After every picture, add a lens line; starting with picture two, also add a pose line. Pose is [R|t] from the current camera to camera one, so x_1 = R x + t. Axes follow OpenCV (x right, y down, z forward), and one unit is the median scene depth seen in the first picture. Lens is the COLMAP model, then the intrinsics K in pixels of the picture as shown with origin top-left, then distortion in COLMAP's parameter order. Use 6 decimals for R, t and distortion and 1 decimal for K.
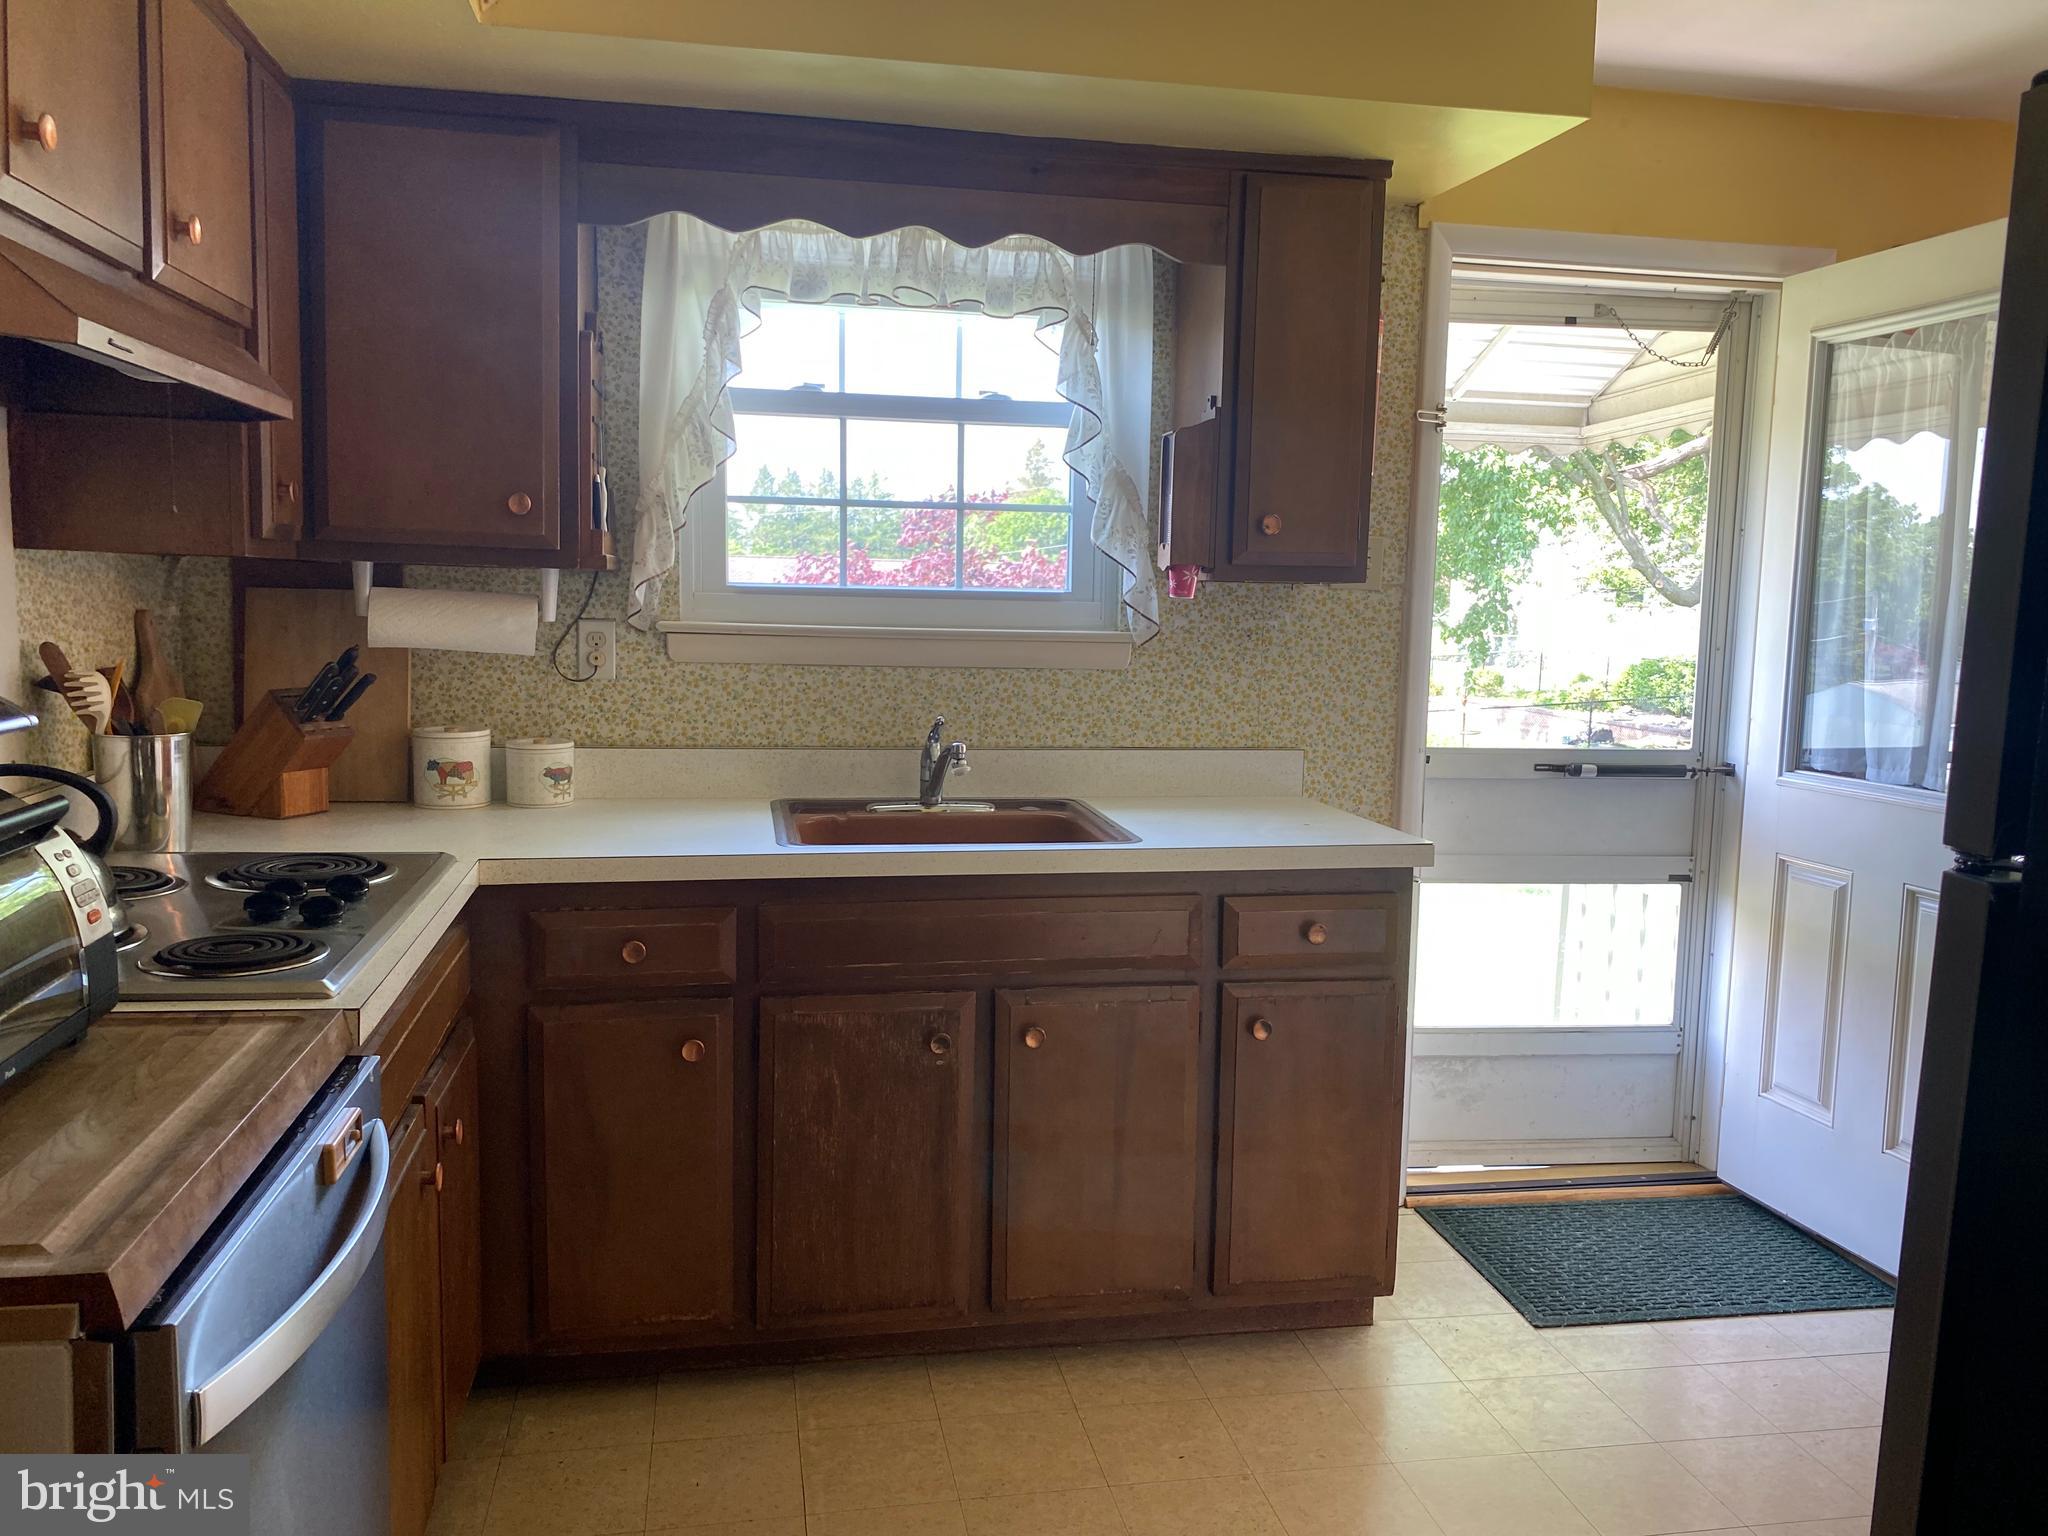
lens RADIAL K [[1548.4, 0, 1029.1], [0, 1548.4, 775.7], [0, 0, 1]] dist [0.133788, -0.000210]
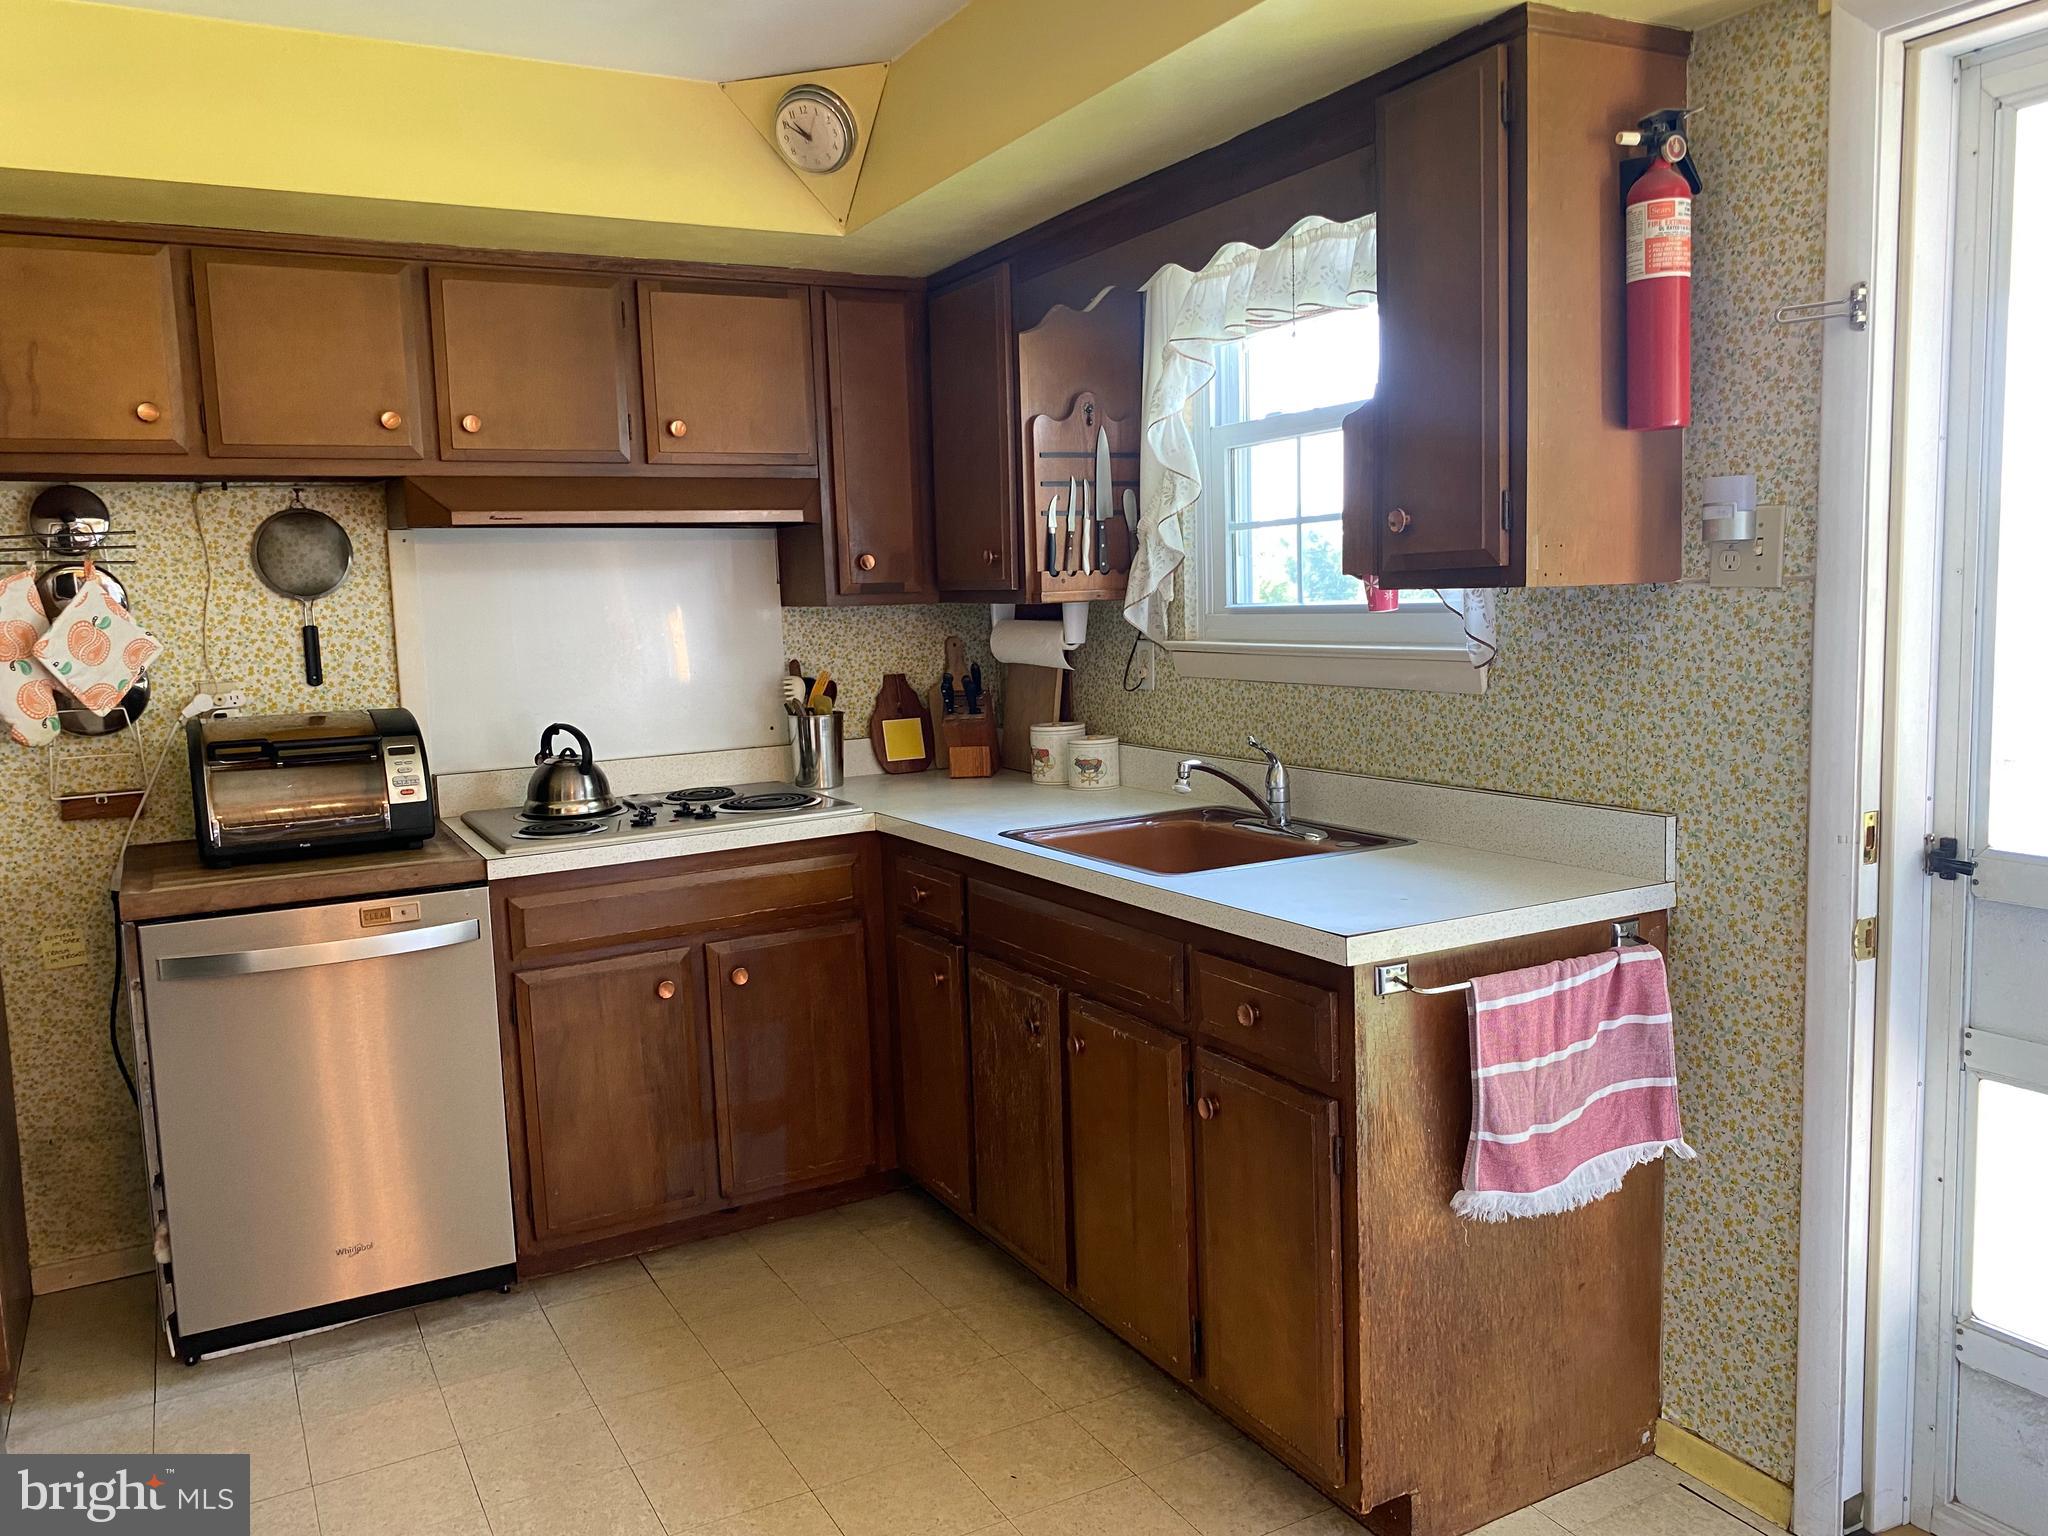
lens RADIAL K [[1579.2, 0, 1011.8], [0, 1579.2, 775.8], [0, 0, 1]] dist [0.006957, -0.000980]
pose [[0.295094, 0.077177, -0.952346, 0.777560], [-0.088548, 0.994652, 0.053168, -0.047313], [0.951356, 0.068638, 0.300350, 0.505537]]
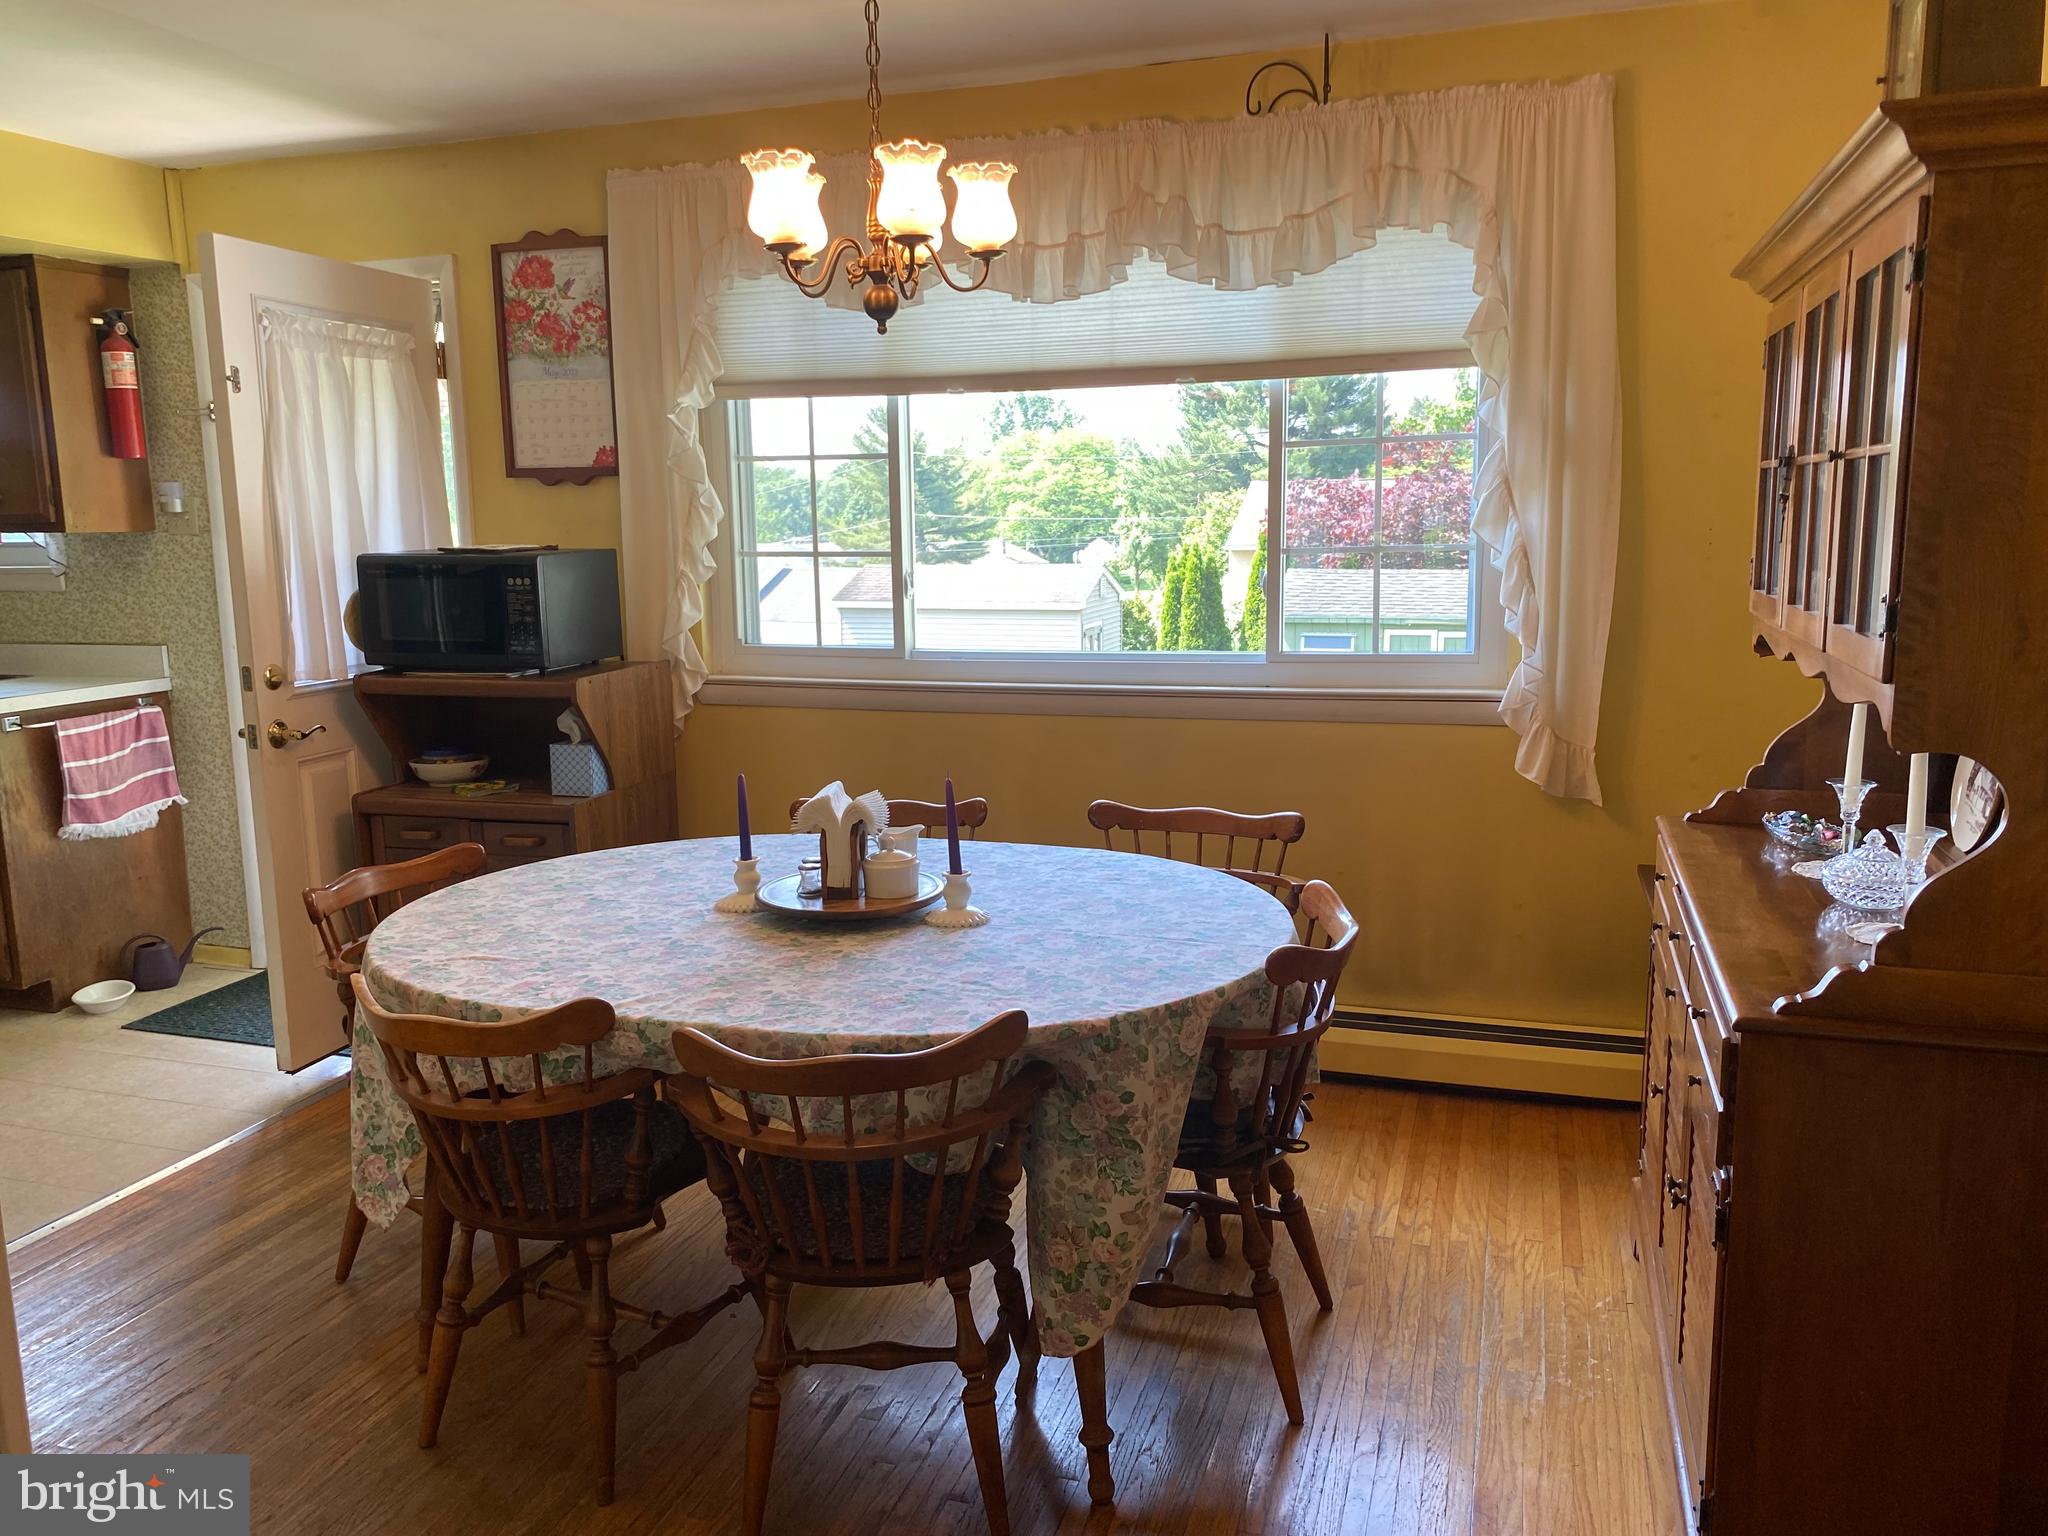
lens RADIAL K [[1579.2, 0, 1011.8], [0, 1579.2, 775.8], [0, 0, 1]] dist [0.006957, -0.000980]
pose [[0.869699, 0.043002, -0.491706, 1.618819], [-0.029441, 0.998943, 0.035289, 0.029738], [0.492704, -0.016215, 0.870046, 0.101563]]
